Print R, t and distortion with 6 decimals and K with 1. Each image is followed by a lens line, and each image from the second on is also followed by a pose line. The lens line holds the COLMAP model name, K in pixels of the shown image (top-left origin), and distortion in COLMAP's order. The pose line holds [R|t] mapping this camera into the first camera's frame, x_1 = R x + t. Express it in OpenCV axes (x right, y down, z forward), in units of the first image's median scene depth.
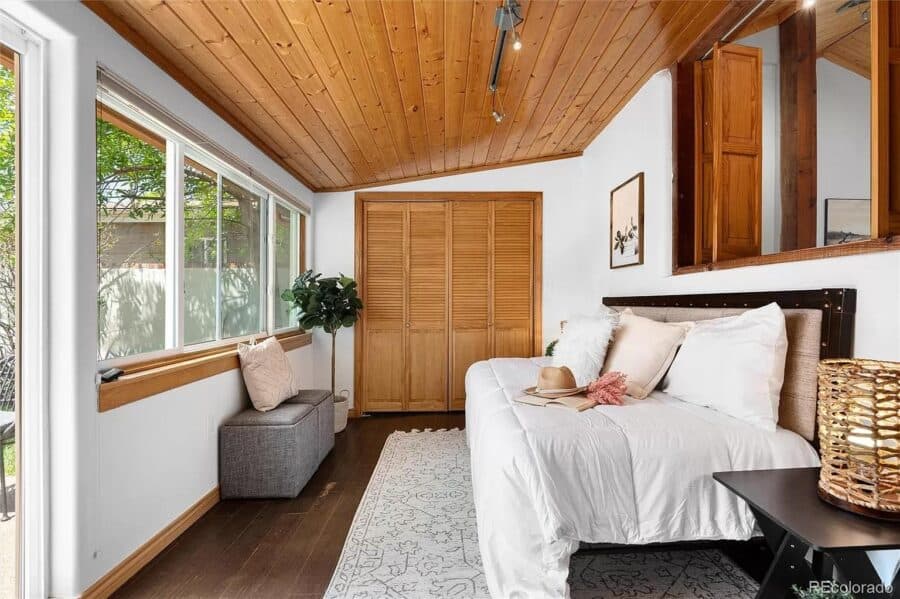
lens RADIAL K [[406.9, 0, 450.7], [0, 406.9, 303.0], [0, 0, 1]] dist [0.005370, 0.000070]
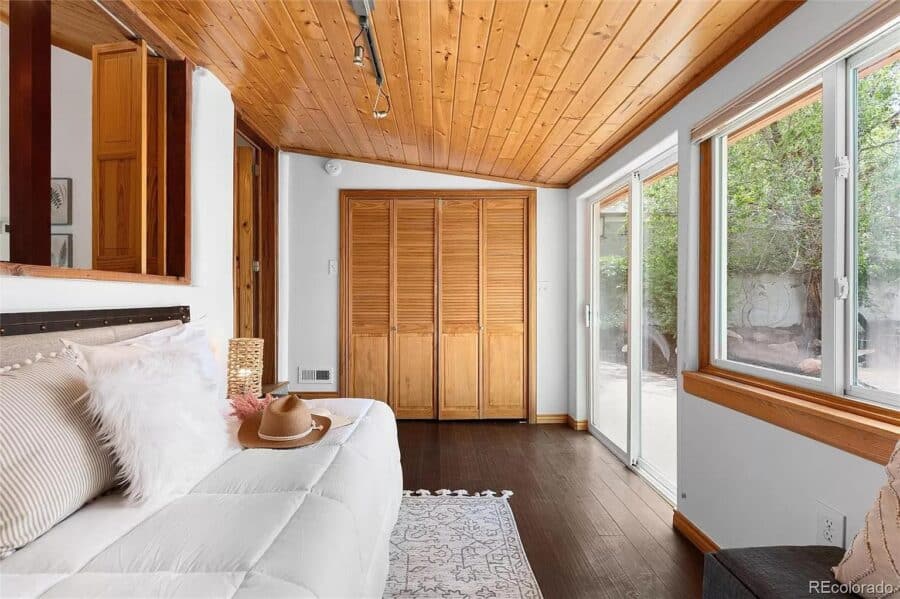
lens RADIAL K [[406.9, 0, 450.2], [0, 406.9, 303.1], [0, 0, 1]] dist [0.005370, 0.000070]
pose [[-0.999835, 0.005718, -0.017258, -0.060342], [0.005659, 0.999978, 0.003432, -0.034811], [0.017277, 0.003334, -0.999845, 2.061979]]
